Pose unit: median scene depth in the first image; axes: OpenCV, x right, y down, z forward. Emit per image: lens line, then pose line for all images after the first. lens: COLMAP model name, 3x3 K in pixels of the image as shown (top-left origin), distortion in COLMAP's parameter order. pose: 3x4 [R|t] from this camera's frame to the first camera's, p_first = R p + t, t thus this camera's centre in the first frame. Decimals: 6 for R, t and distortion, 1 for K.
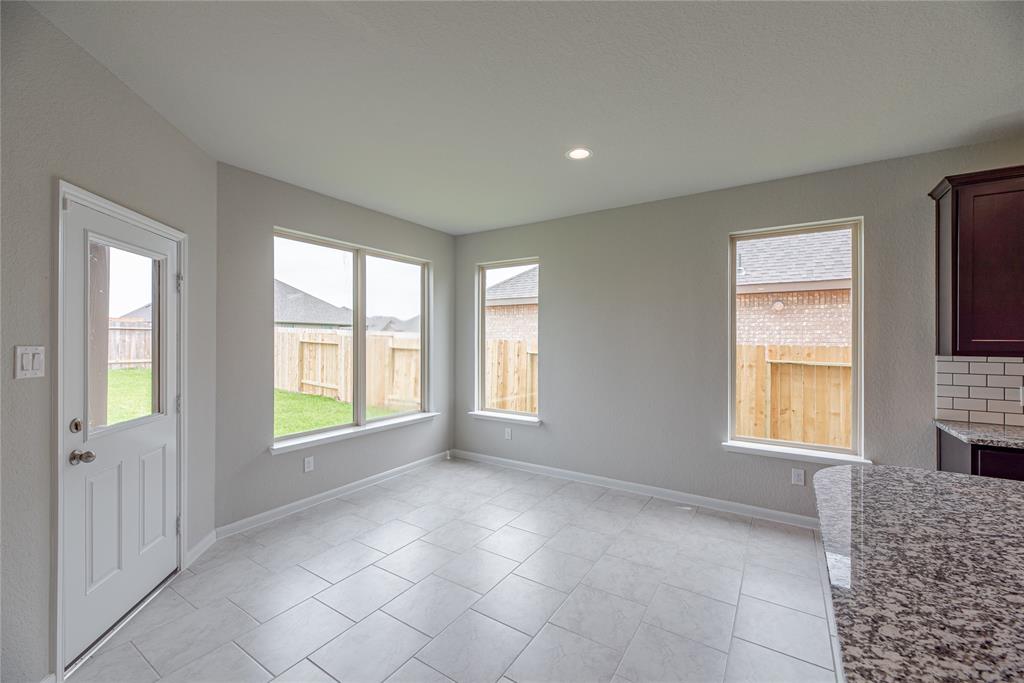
lens RADIAL K [[414.8, 0, 510.2], [0, 414.8, 339.9], [0, 0, 1]] dist [-0.001717, -0.000286]
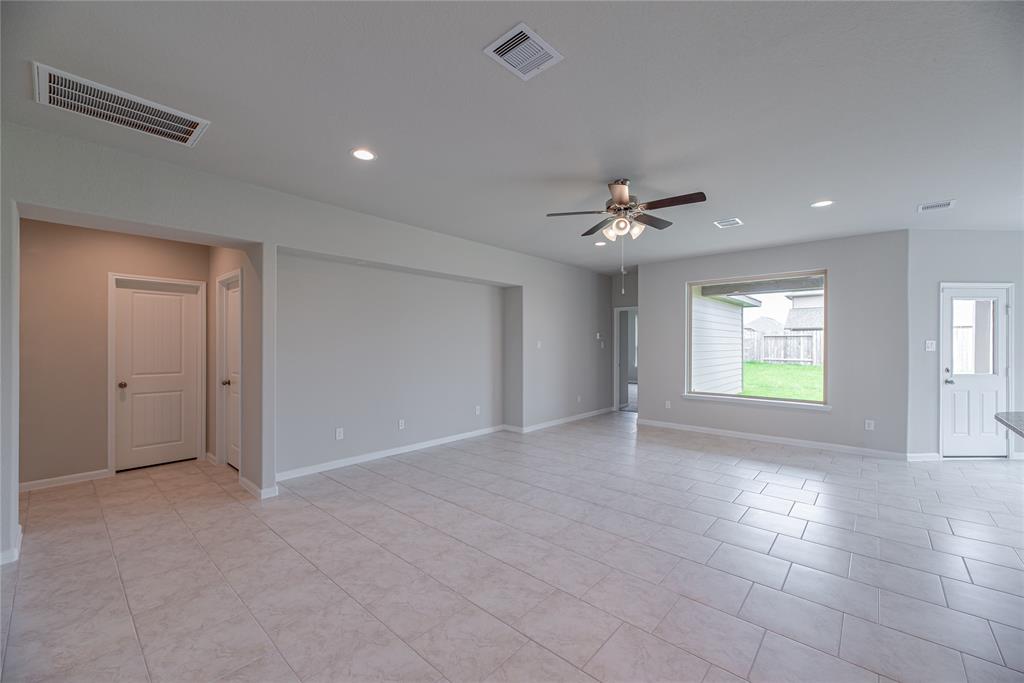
lens RADIAL K [[414.8, 0, 509.8], [0, 414.8, 343.8], [0, 0, 1]] dist [-0.001717, -0.000286]
pose [[-0.149672, -0.004360, -0.988726, 2.072104], [-0.002436, 0.999989, -0.004041, 0.052177], [0.988733, 0.001803, -0.149681, -1.437329]]
